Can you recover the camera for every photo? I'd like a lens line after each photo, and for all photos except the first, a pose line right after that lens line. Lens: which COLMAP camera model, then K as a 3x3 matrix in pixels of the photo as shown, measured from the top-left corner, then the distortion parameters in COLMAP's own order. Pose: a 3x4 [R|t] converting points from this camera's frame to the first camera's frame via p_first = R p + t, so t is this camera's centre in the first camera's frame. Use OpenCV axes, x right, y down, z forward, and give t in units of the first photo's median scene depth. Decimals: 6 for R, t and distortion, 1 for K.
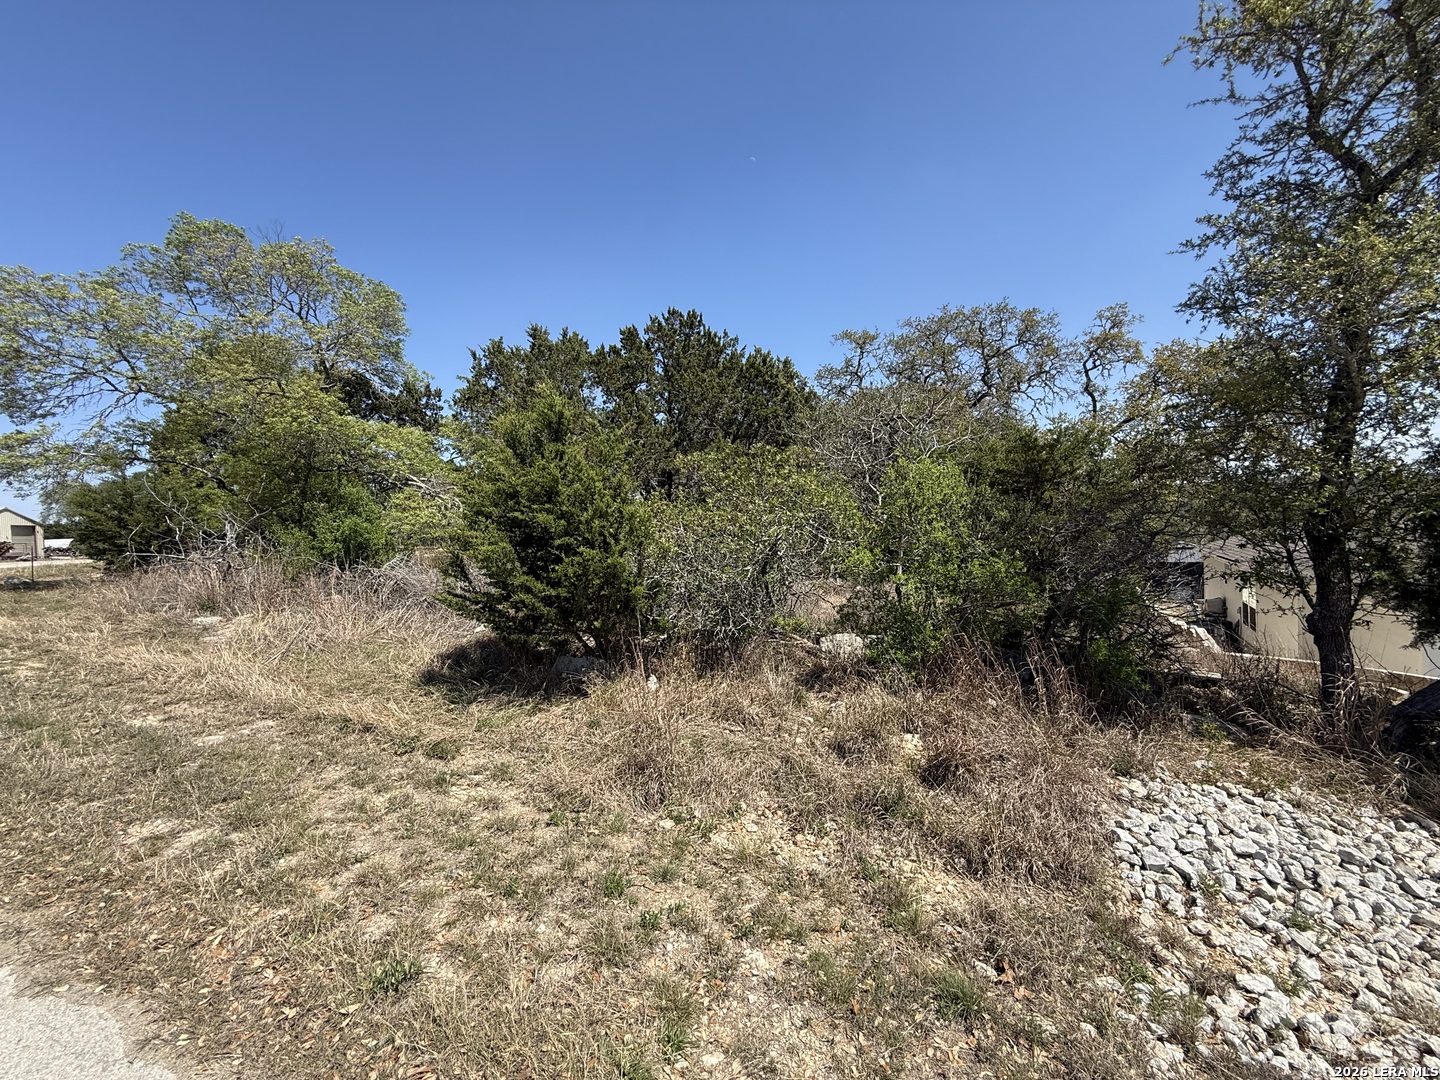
lens RADIAL K [[575.3, 0, 719.1], [0, 575.3, 531.5], [0, 0, 1]] dist [0.001835, -0.000048]
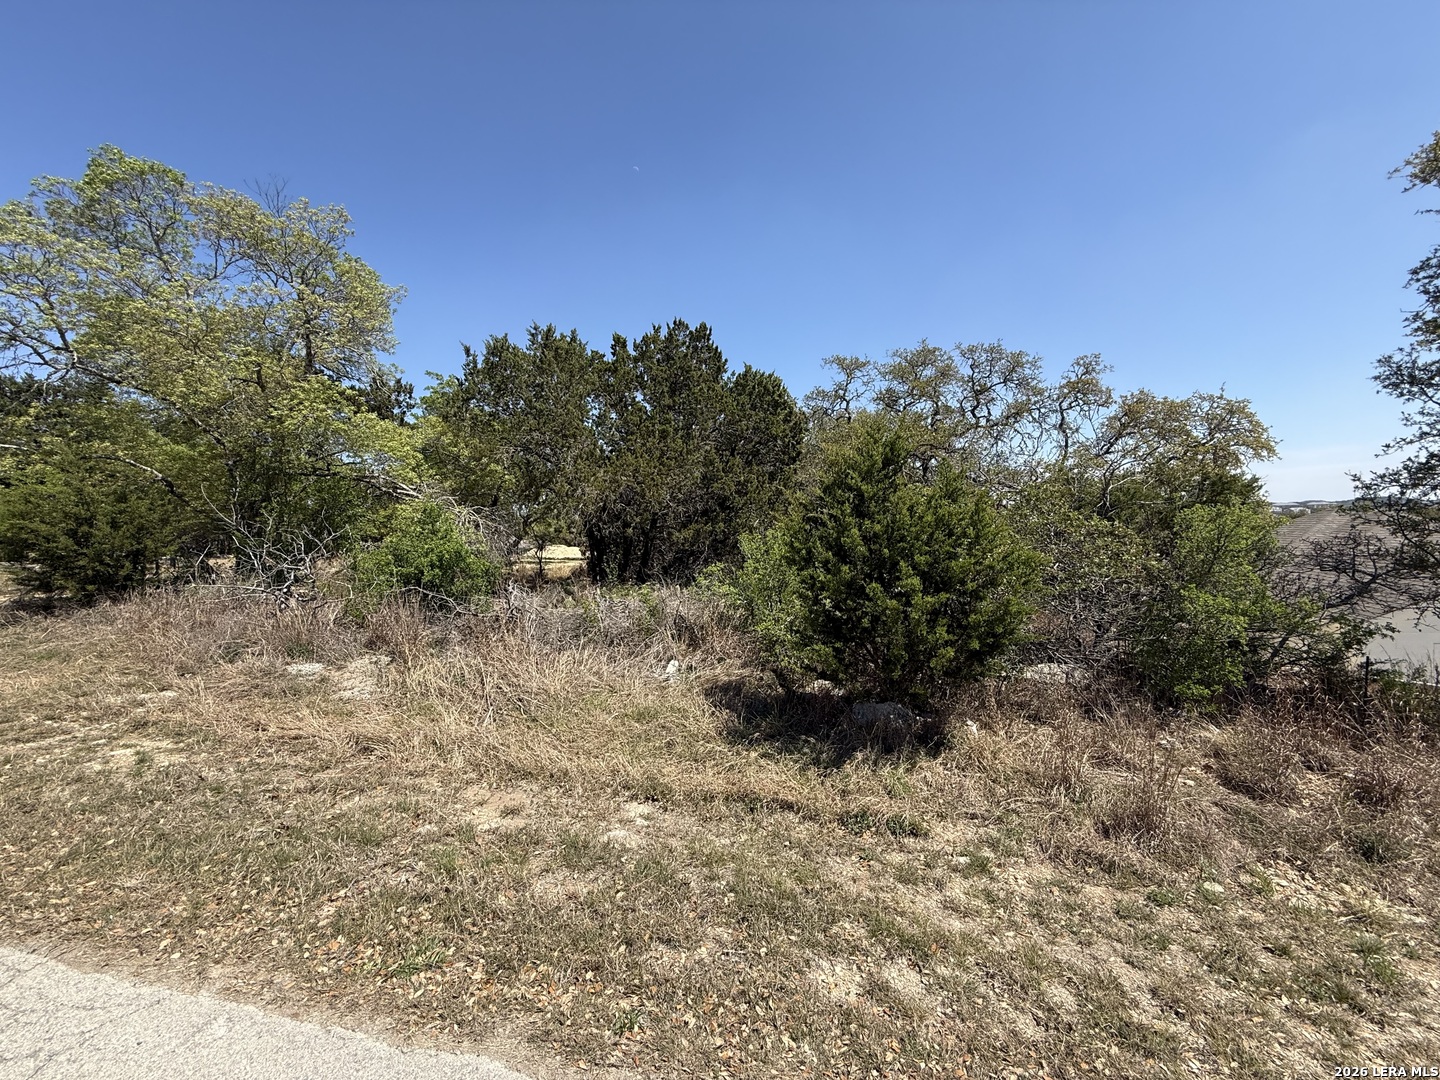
lens RADIAL K [[575.3, 0, 719.1], [0, 575.3, 531.5], [0, 0, 1]] dist [0.001835, -0.000048]
pose [[0.977743, 0.016421, 0.209161, -0.209102], [-0.012930, 0.999754, -0.018046, -0.012185], [-0.209406, 0.014940, 0.977715, 0.039673]]
